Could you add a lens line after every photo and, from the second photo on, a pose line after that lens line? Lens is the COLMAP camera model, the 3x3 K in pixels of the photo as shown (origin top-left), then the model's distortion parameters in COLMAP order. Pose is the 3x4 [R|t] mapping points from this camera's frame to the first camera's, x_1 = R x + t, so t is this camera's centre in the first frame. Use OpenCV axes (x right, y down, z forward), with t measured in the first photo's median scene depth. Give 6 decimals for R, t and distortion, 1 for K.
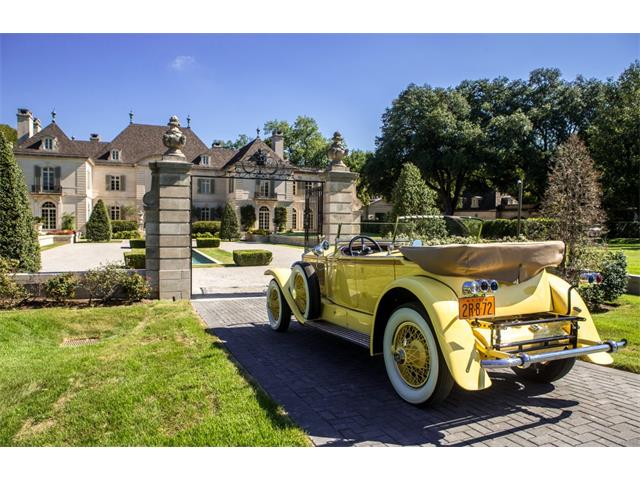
lens RADIAL K [[468.7, 0, 319.7], [0, 468.7, 258.4], [0, 0, 1]] dist [-0.111978, 0.078061]
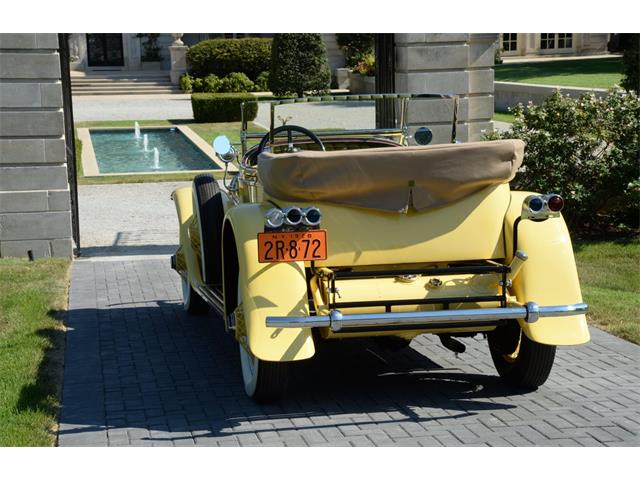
lens RADIAL K [[1731.6, 0, 320.0], [0, 1731.6, 240.0], [0, 0, 1]] dist [0.528806, 0.393181]
pose [[0.965546, -0.005525, -0.260174, 0.942120], [0.021290, 0.998100, 0.057815, -0.047887], [0.259360, -0.061363, 0.963829, -1.337201]]
